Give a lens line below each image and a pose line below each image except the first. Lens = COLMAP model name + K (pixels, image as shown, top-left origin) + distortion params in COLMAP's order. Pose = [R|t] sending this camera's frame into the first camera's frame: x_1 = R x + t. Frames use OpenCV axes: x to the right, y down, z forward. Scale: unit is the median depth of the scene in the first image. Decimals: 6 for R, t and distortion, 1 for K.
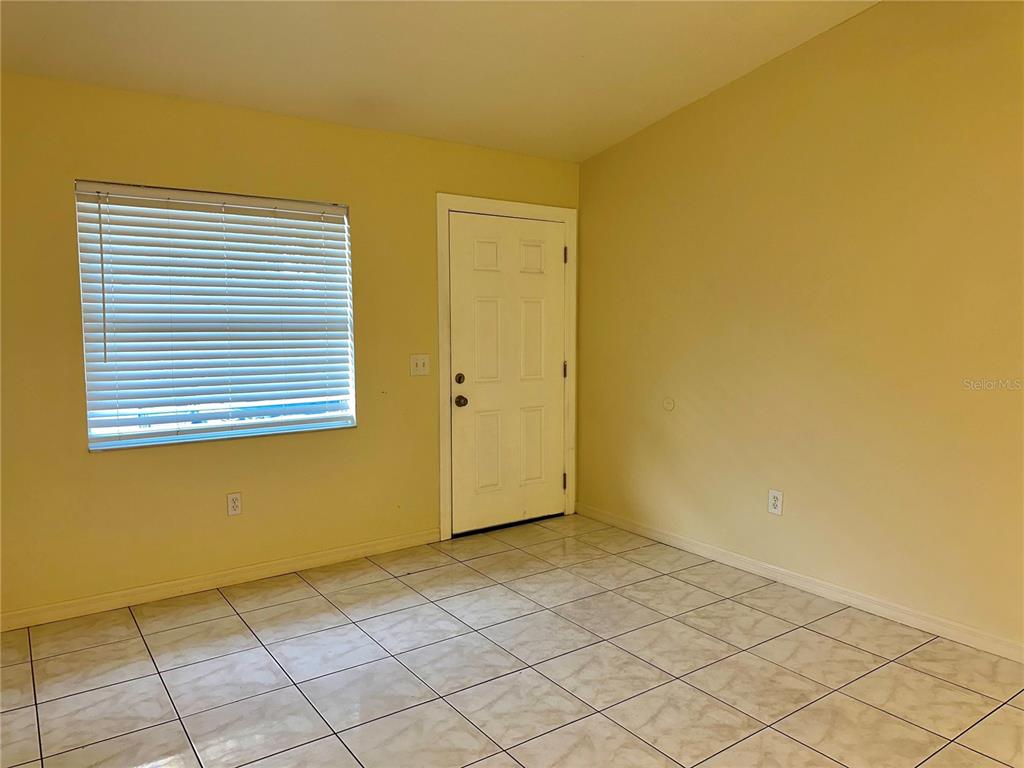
lens RADIAL K [[714.7, 0, 510.4], [0, 714.7, 382.7], [0, 0, 1]] dist [0.012352, -0.014669]
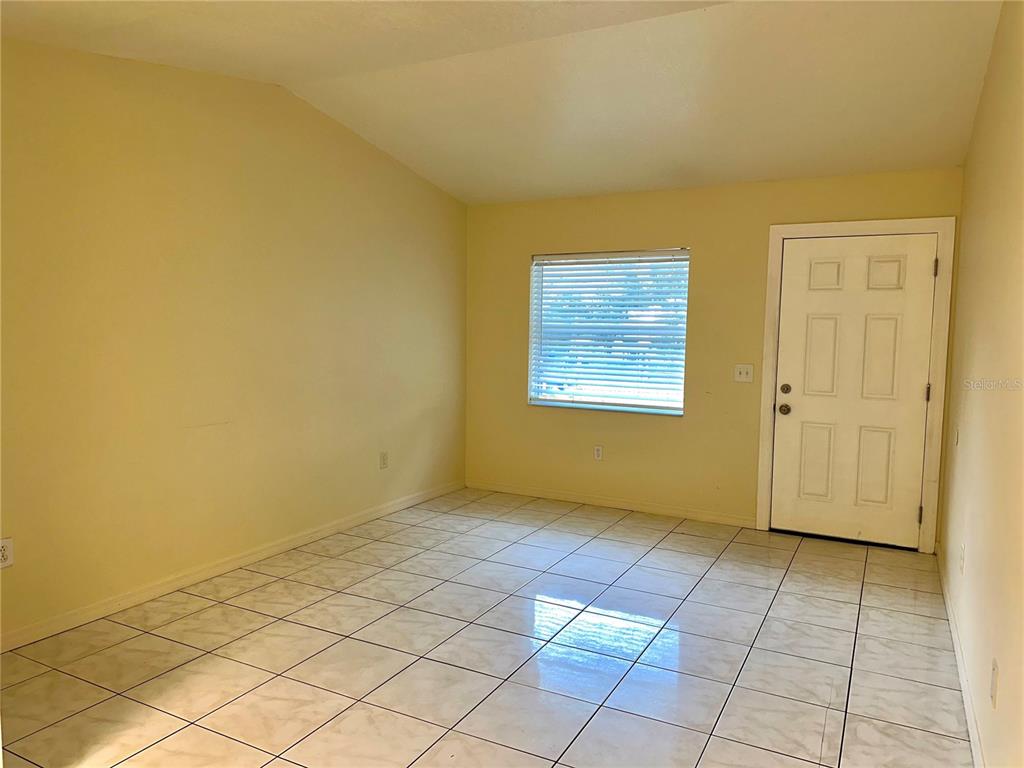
lens RADIAL K [[714.7, 0, 510.0], [0, 714.7, 384.6], [0, 0, 1]] dist [0.012352, -0.014669]
pose [[0.446016, 0.074484, -0.891920, 0.750017], [-0.099215, 0.994504, 0.033437, -0.007343], [0.889509, 0.073578, 0.450955, 0.123737]]
